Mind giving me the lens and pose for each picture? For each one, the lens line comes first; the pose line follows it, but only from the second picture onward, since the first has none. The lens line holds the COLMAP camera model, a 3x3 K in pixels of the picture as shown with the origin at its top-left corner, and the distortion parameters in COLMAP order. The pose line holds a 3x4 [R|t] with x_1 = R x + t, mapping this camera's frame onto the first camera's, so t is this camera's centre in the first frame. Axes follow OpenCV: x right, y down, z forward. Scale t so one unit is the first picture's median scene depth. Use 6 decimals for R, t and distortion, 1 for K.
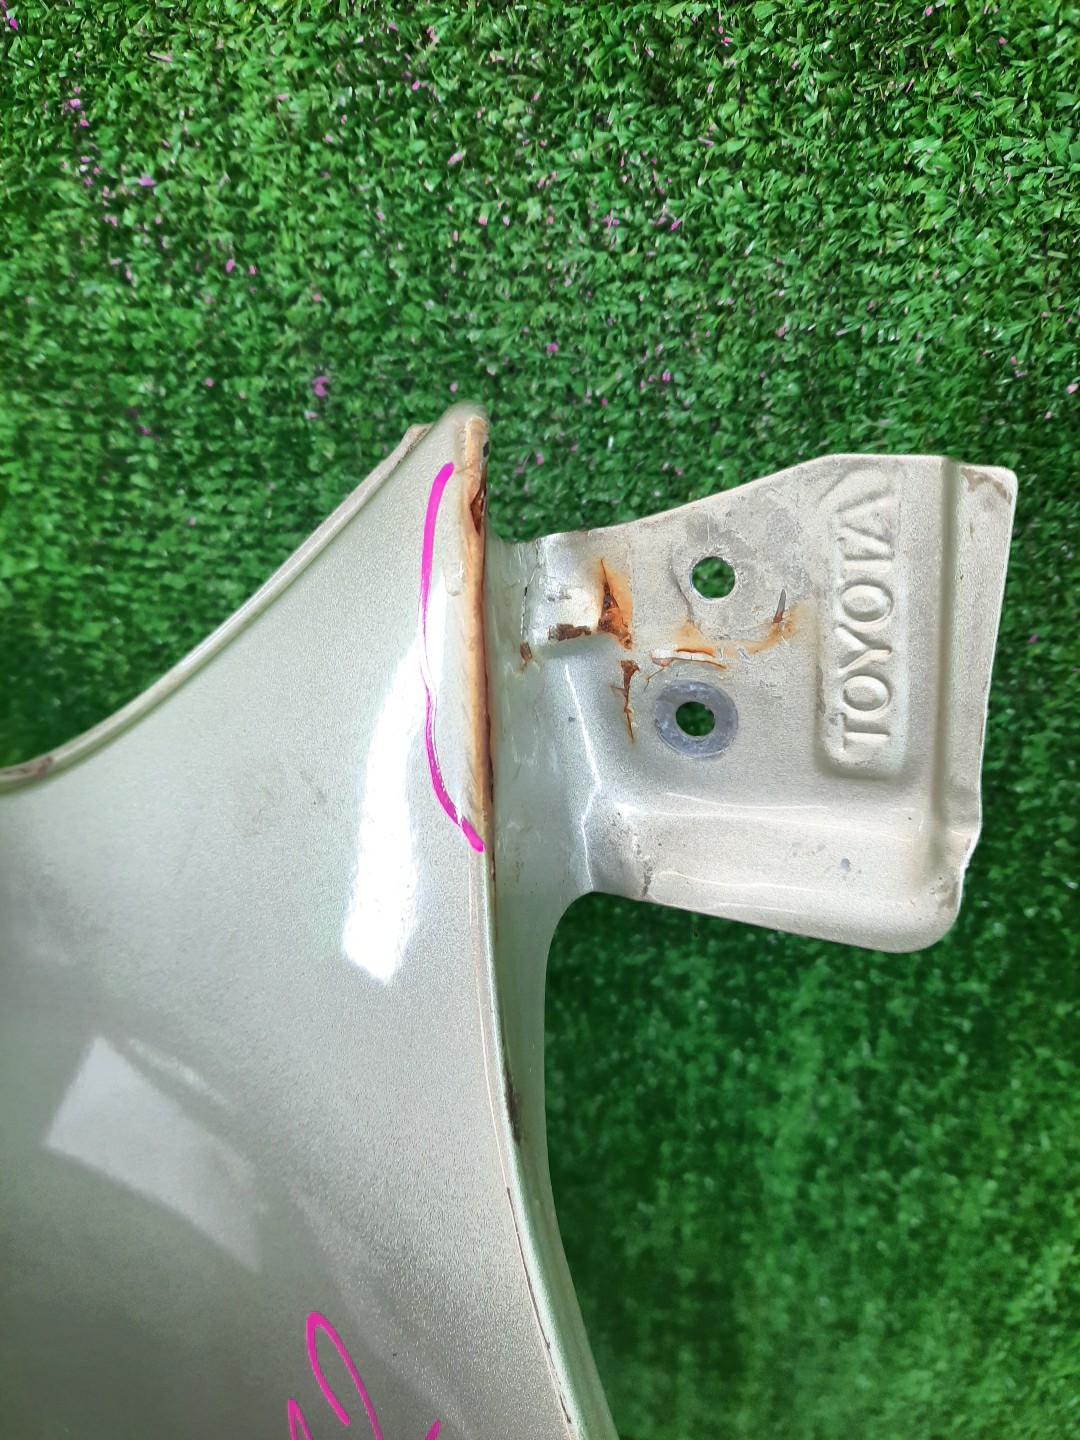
lens RADIAL K [[1051.9, 0, 531.7], [0, 1051.9, 713.3], [0, 0, 1]] dist [-0.044865, -0.001498]
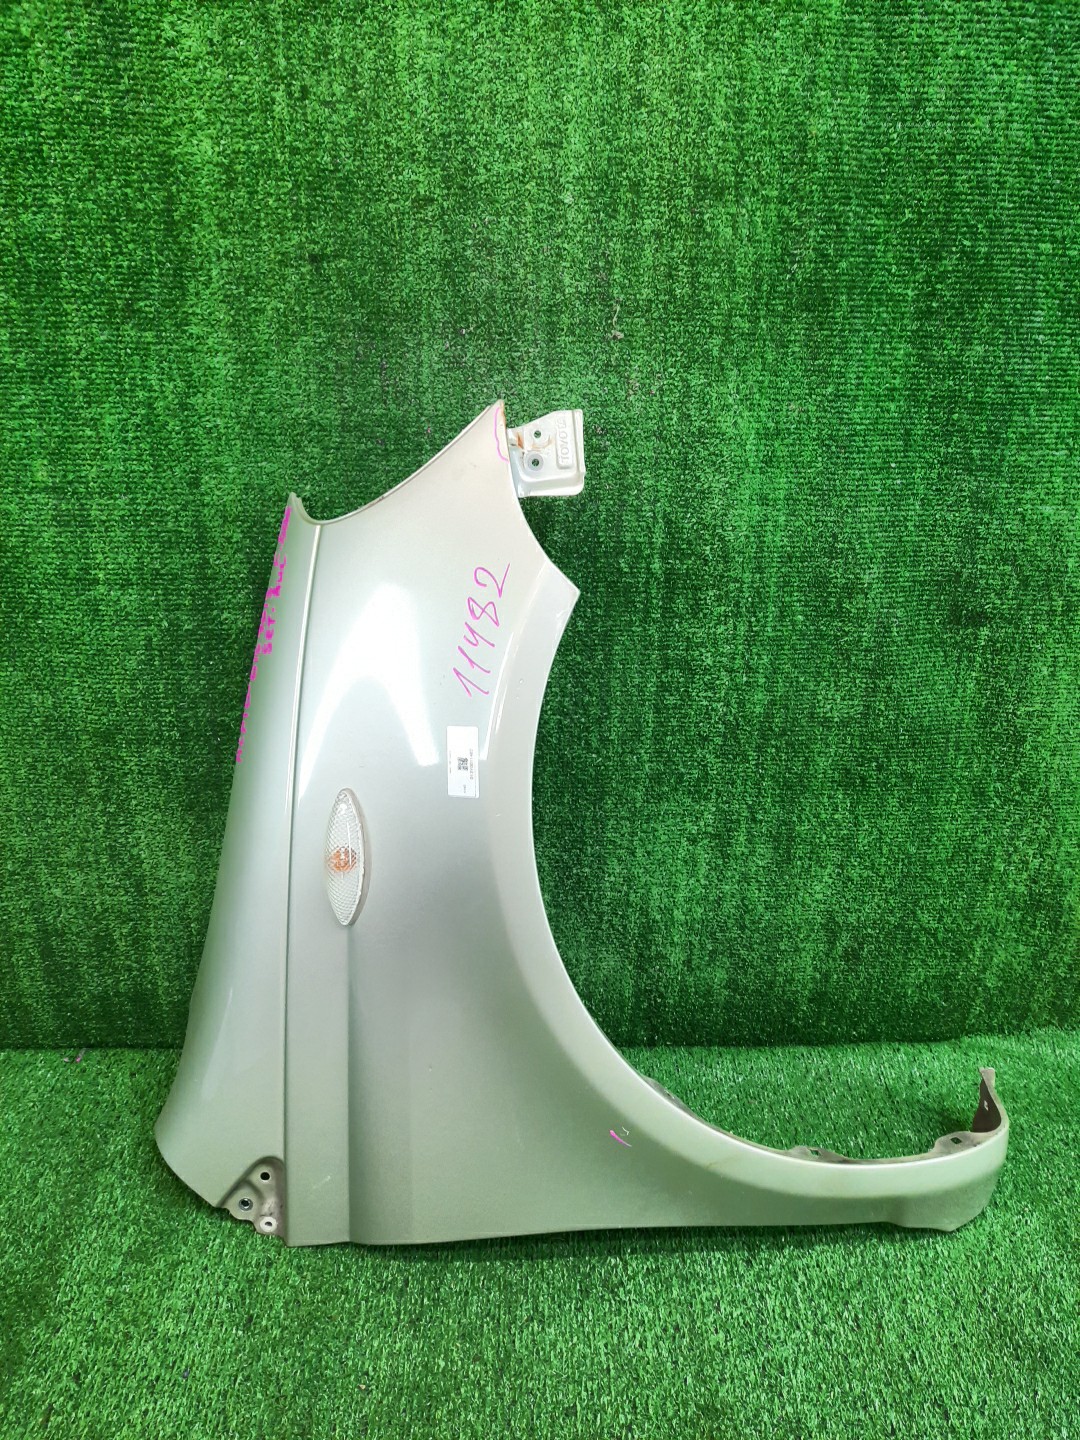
lens RADIAL K [[973.0, 0, 495.9], [0, 973.0, 713.2], [0, 0, 1]] dist [-0.020668, 0.007267]
pose [[0.955038, -0.022228, 0.295648, -1.404005], [0.117647, 0.943730, -0.309083, 2.487621], [-0.272142, 0.329968, 0.903914, -2.769225]]
